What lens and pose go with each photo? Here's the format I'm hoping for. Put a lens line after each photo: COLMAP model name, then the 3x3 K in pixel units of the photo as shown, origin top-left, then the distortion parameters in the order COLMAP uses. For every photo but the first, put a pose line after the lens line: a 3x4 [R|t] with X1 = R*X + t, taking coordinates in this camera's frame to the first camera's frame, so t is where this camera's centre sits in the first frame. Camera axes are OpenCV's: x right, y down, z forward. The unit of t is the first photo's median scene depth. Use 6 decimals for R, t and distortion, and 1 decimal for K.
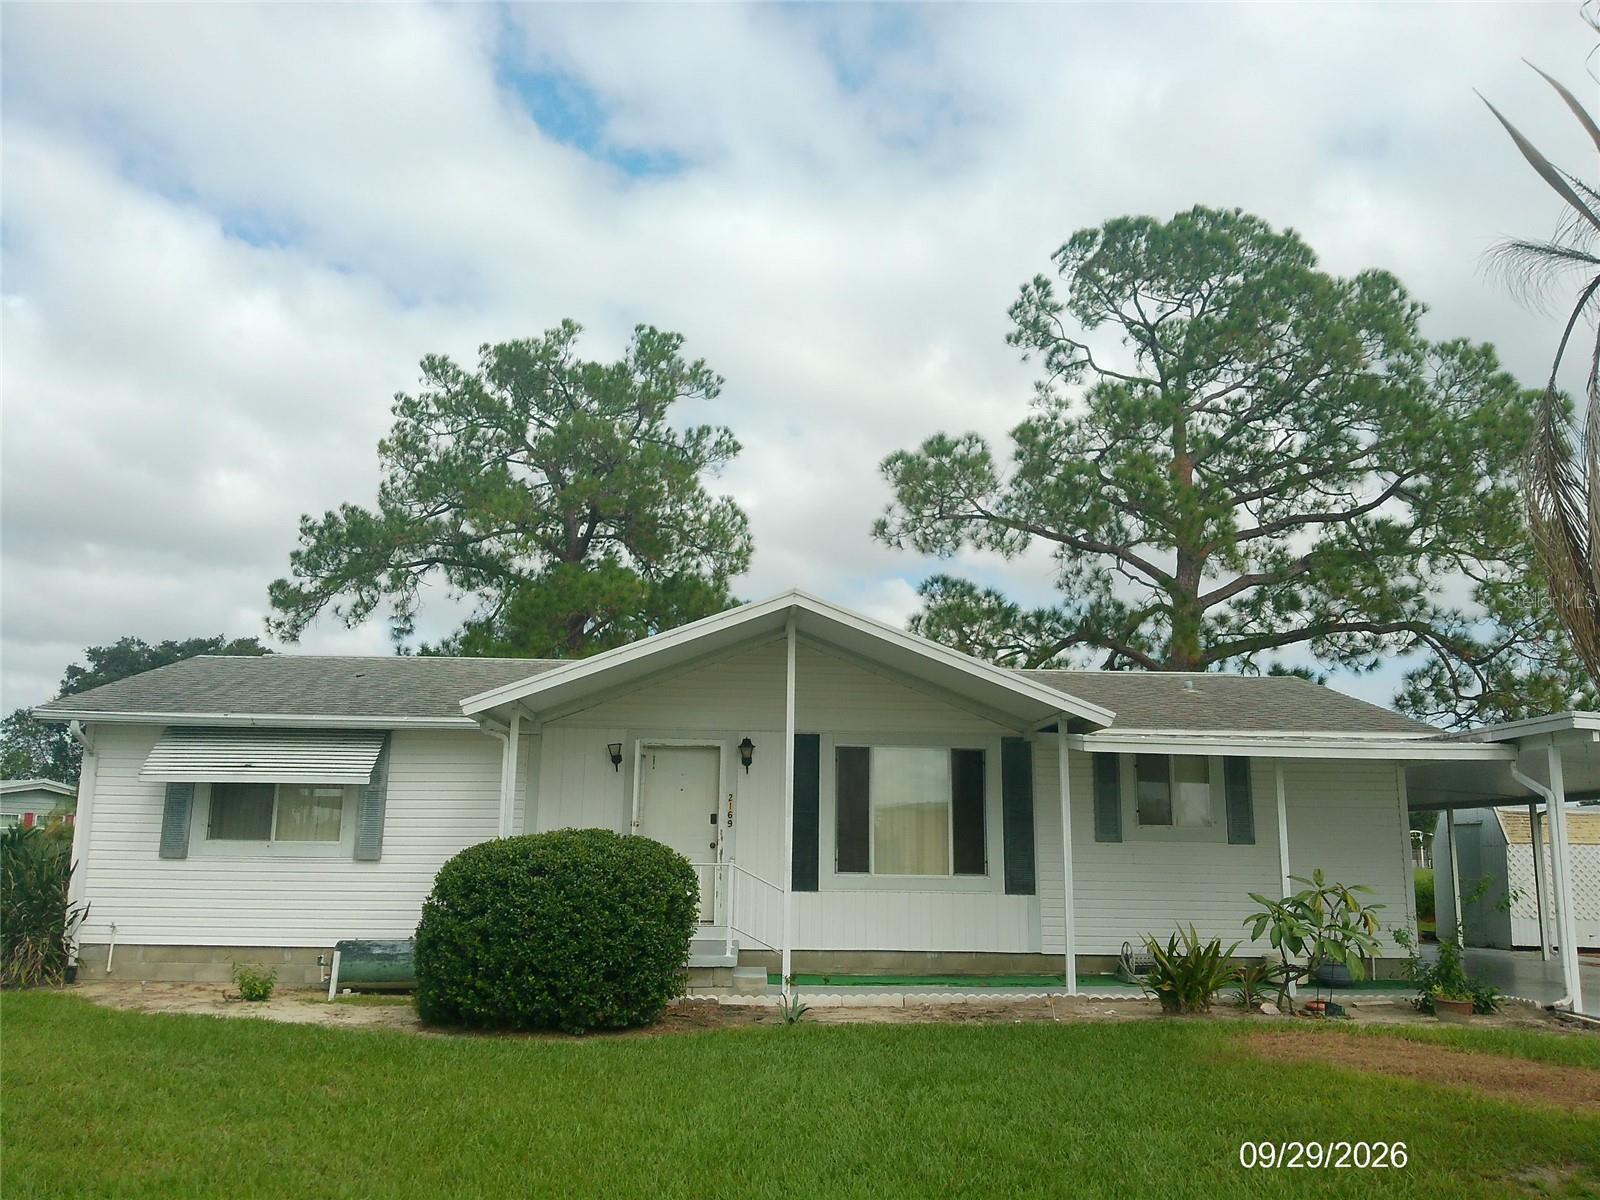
lens RADIAL K [[1275.0, 0, 800.0], [0, 1275.0, 600.0], [0, 0, 1]] dist [0.157219, -0.325817]
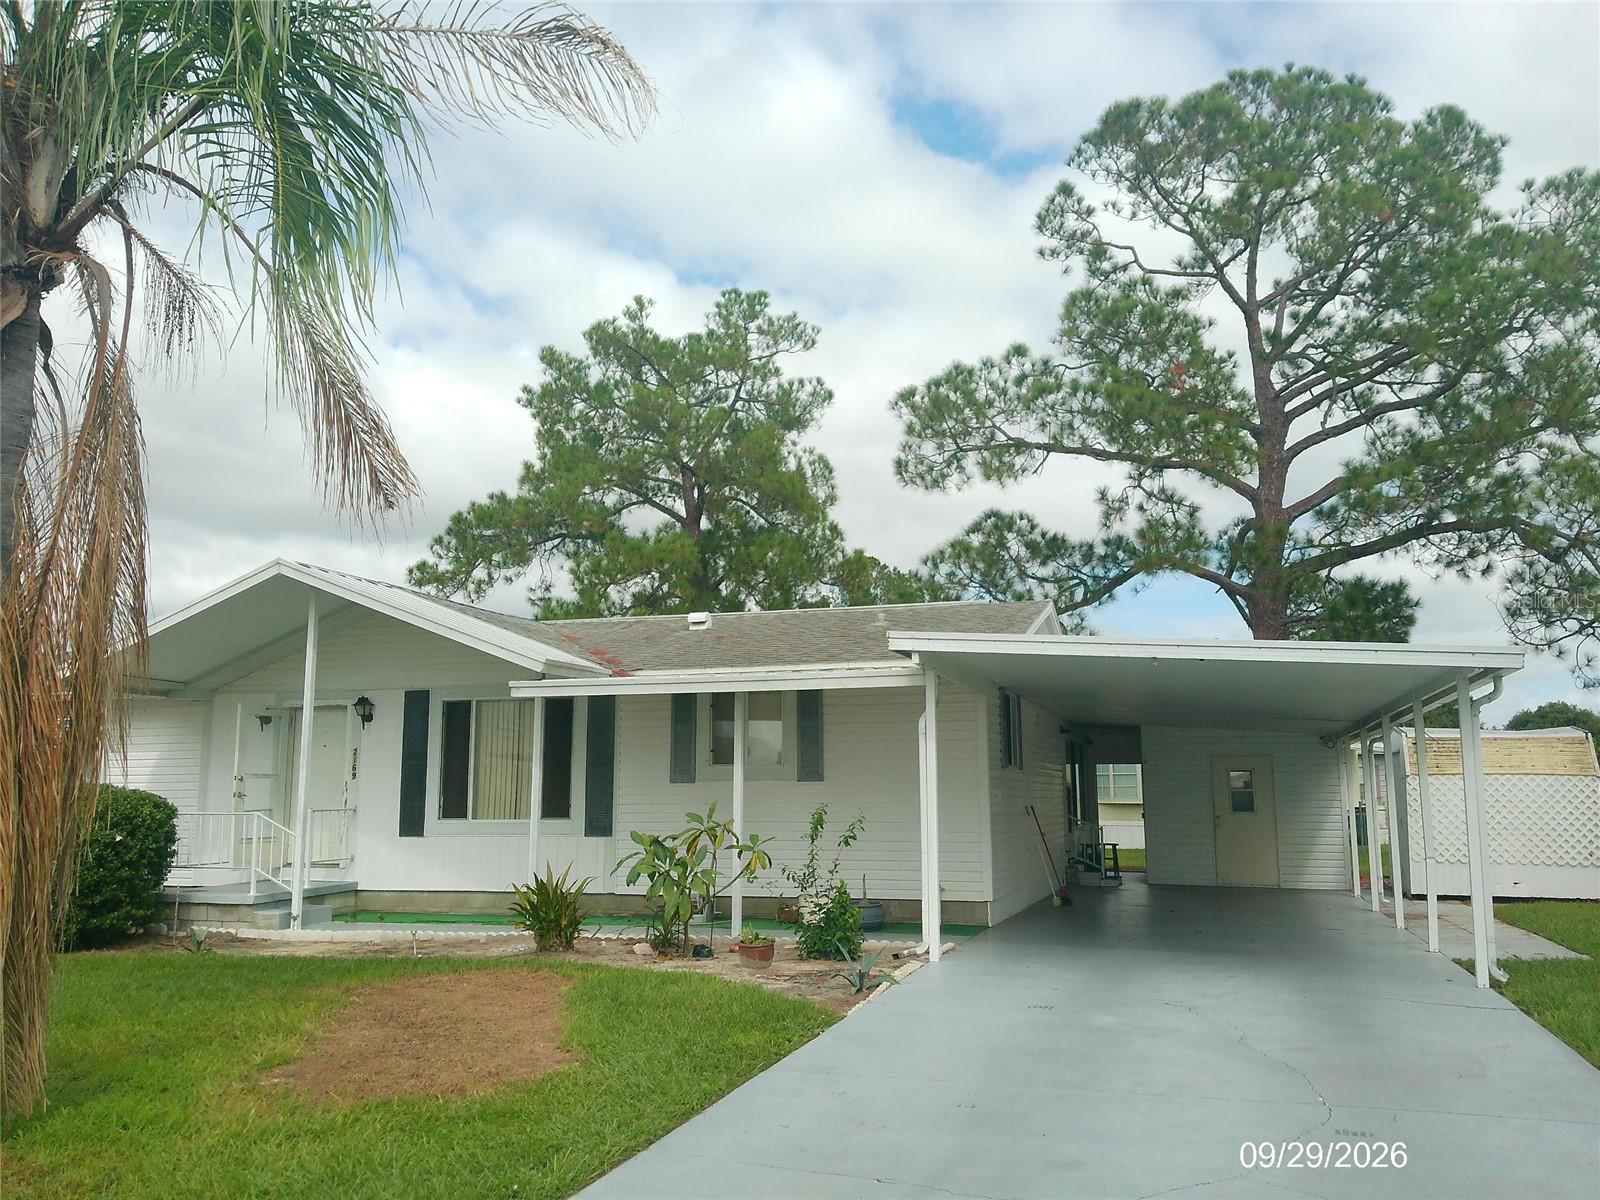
lens RADIAL K [[1281.2, 0, 800.0], [0, 1281.2, 600.0], [0, 0, 1]] dist [0.034640, 0.001004]
pose [[0.944579, -0.066912, -0.321394, 0.645099], [0.079271, 0.996527, 0.025506, 0.029106], [0.318571, -0.049570, 0.946602, 0.101302]]
